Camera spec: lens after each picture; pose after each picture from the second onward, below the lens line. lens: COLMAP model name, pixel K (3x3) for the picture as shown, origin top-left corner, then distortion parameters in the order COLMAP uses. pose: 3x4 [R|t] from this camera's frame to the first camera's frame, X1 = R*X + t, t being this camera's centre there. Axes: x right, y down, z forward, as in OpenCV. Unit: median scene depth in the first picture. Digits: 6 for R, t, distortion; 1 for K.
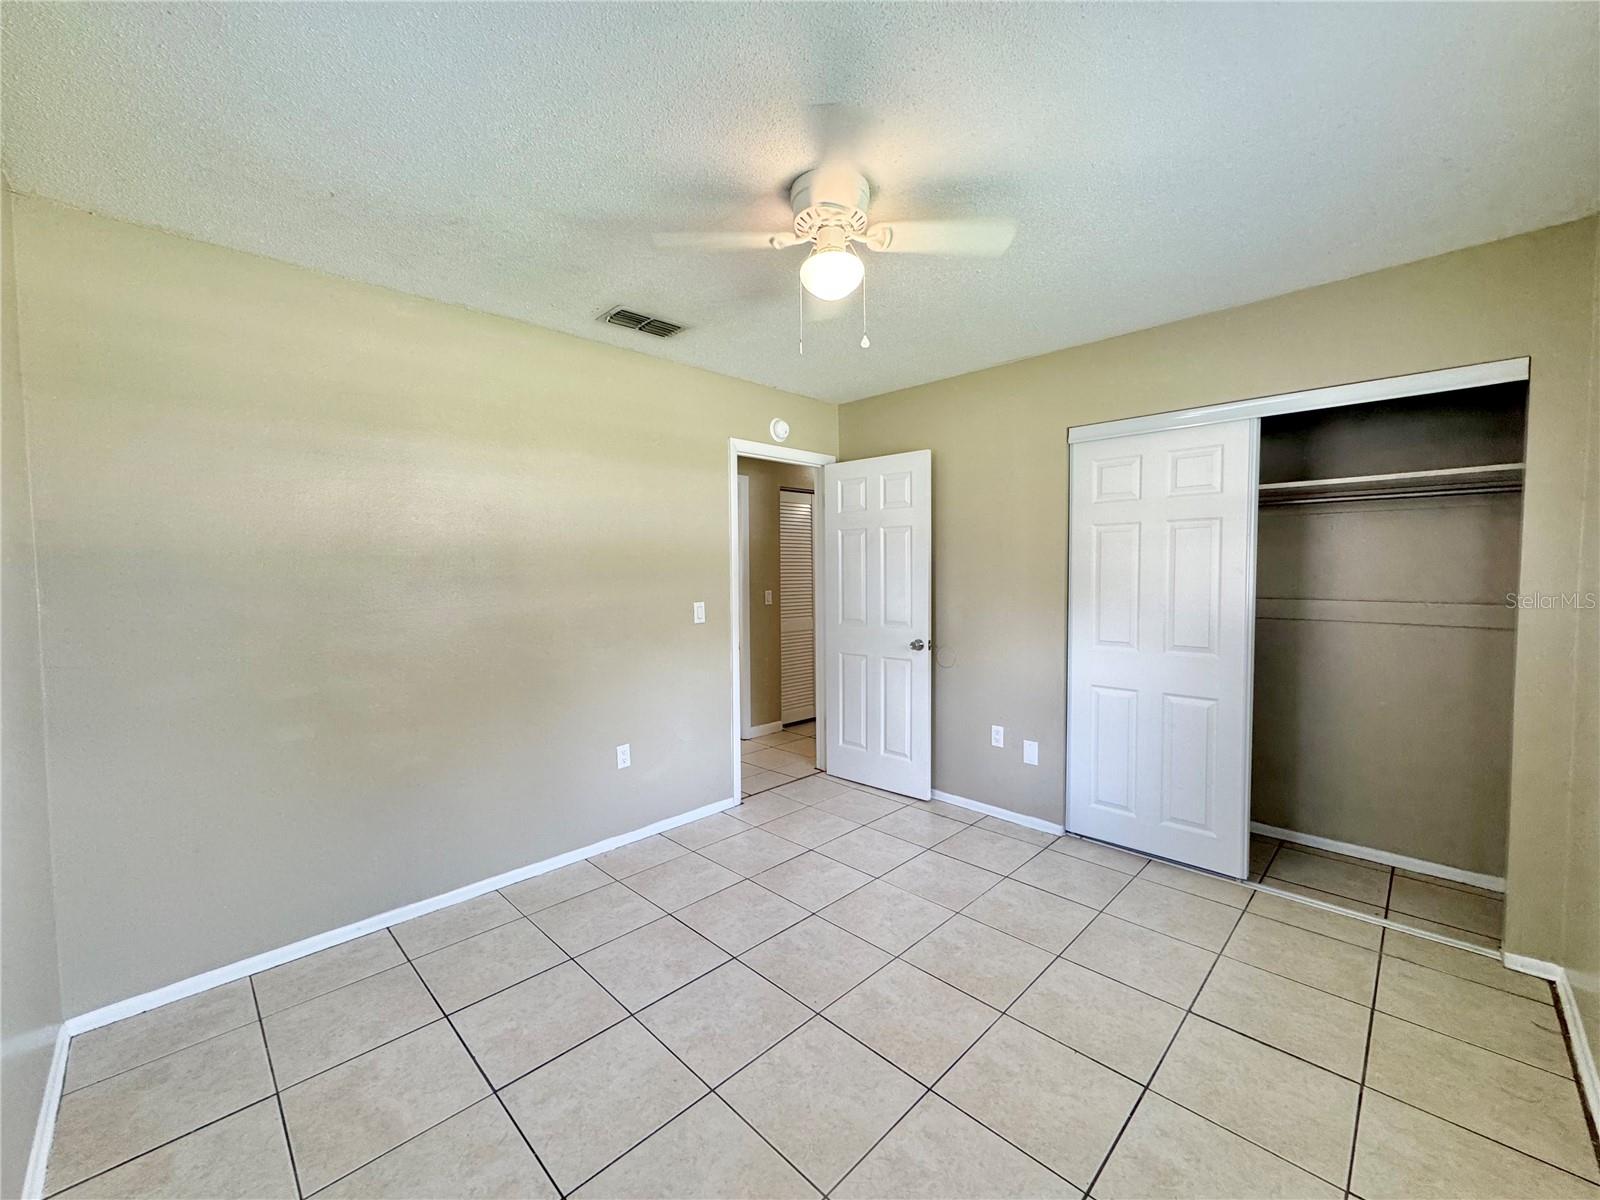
lens RADIAL K [[641.3, 0, 800.3], [0, 641.3, 596.6], [0, 0, 1]] dist [-0.004449, 0.000322]
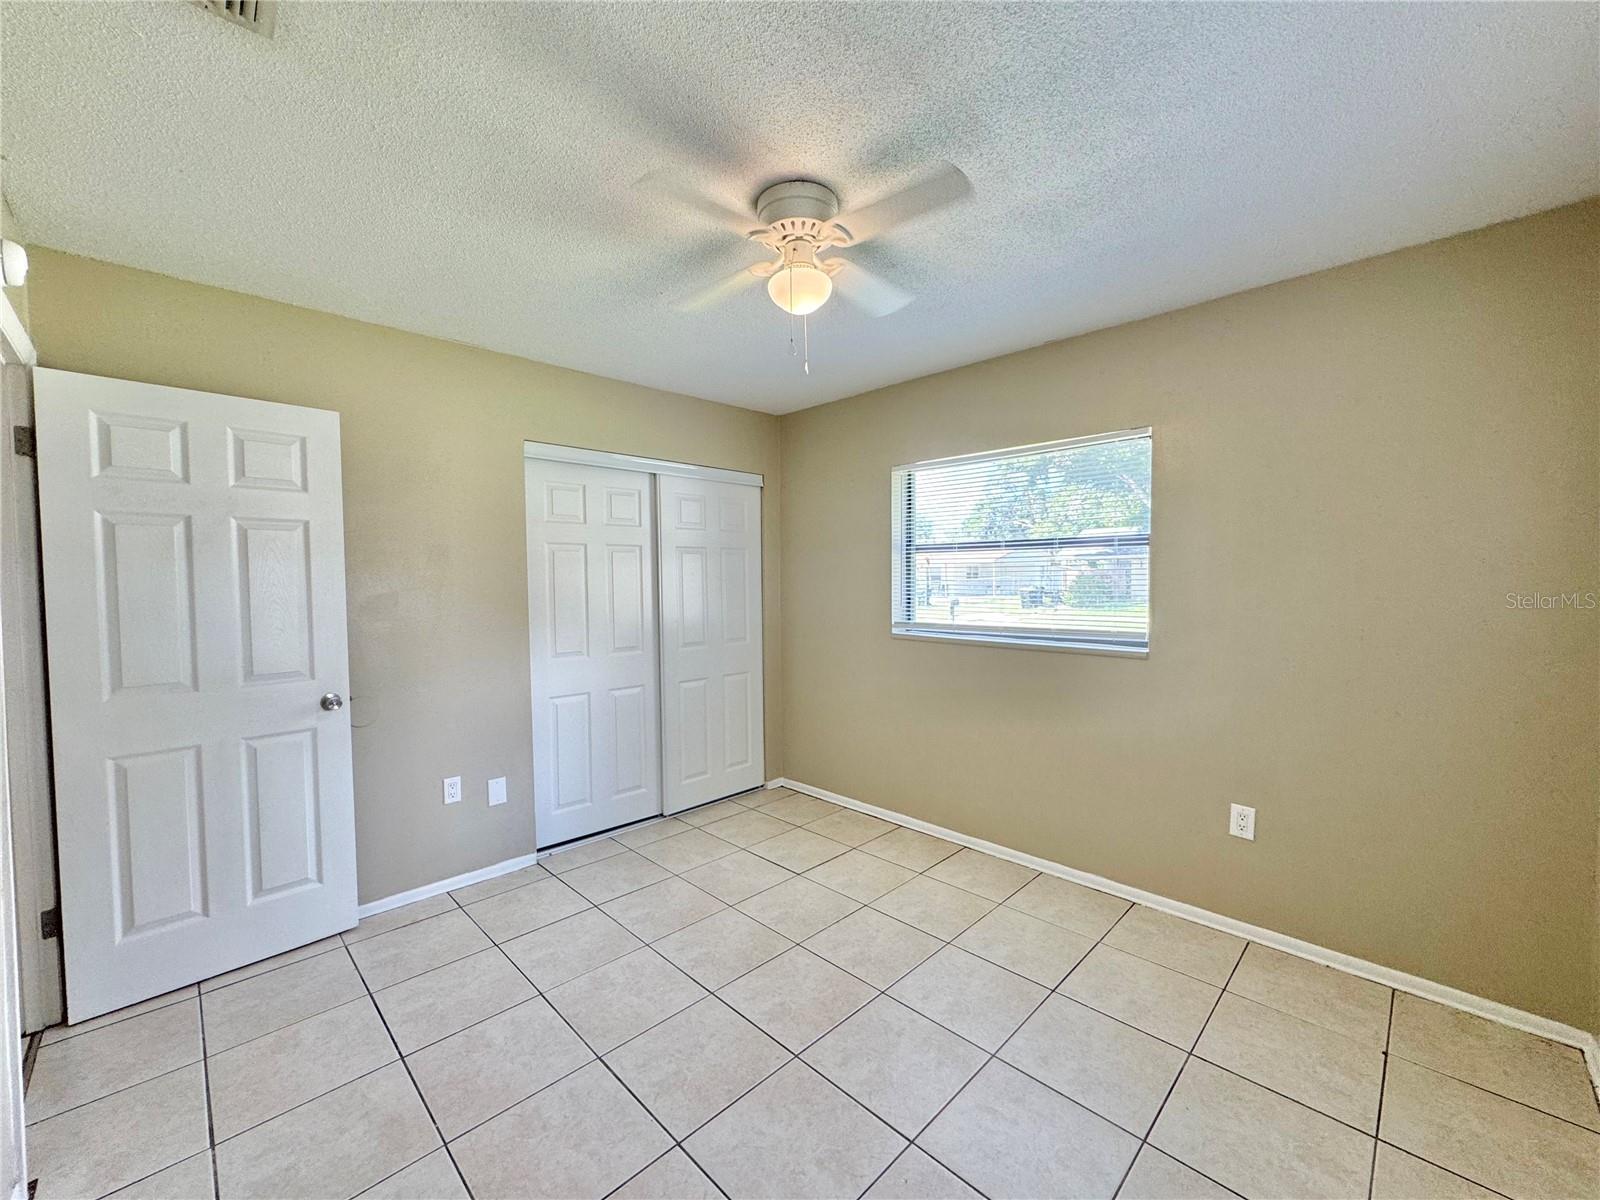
lens RADIAL K [[641.3, 0, 800.7], [0, 641.3, 597.7], [0, 0, 1]] dist [-0.004449, 0.000322]
pose [[0.002848, -0.025557, 0.999669, -0.507517], [0.053909, 0.998224, 0.025367, -0.024908], [-0.998542, 0.053819, 0.004221, 0.541516]]
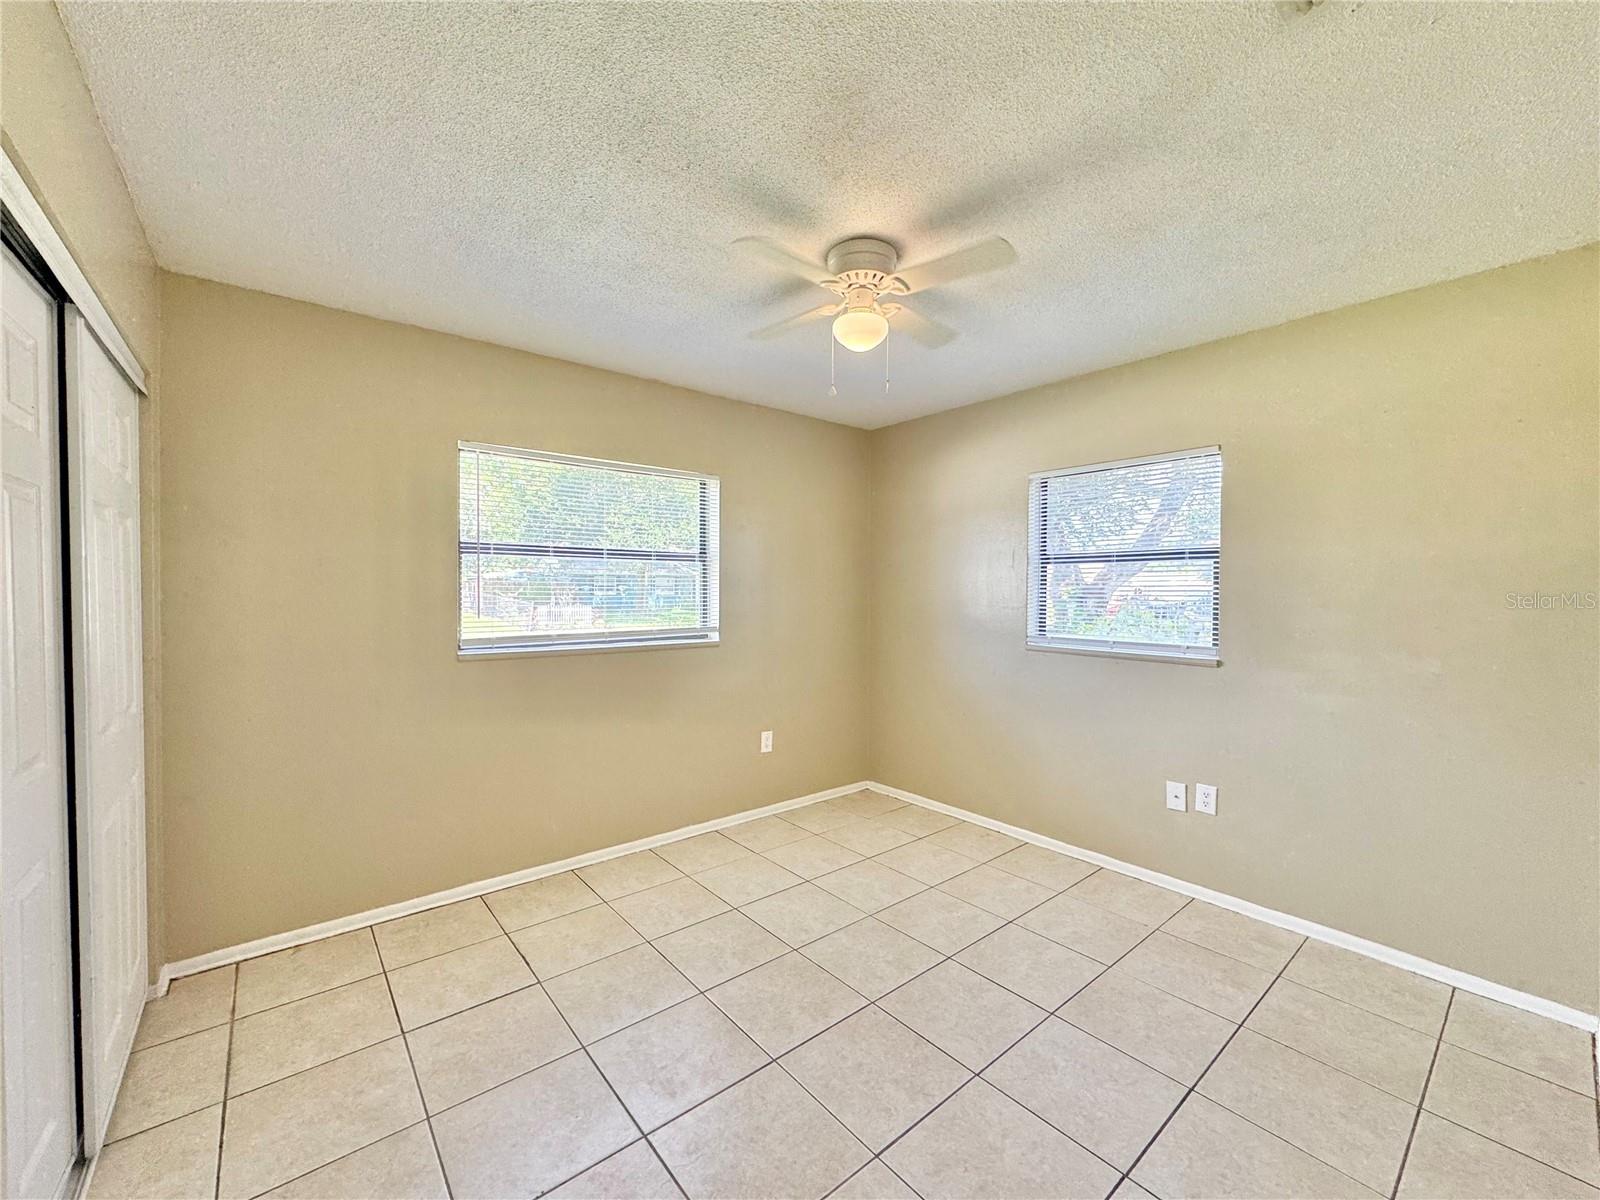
lens RADIAL K [[641.3, 0, 800.3], [0, 641.3, 602.3], [0, 0, 1]] dist [-0.004449, 0.000322]
pose [[-0.994923, 0.001845, 0.100623, 0.022549], [0.008668, 0.997687, 0.067415, -0.049948], [-0.100266, 0.067945, -0.992638, 1.150927]]
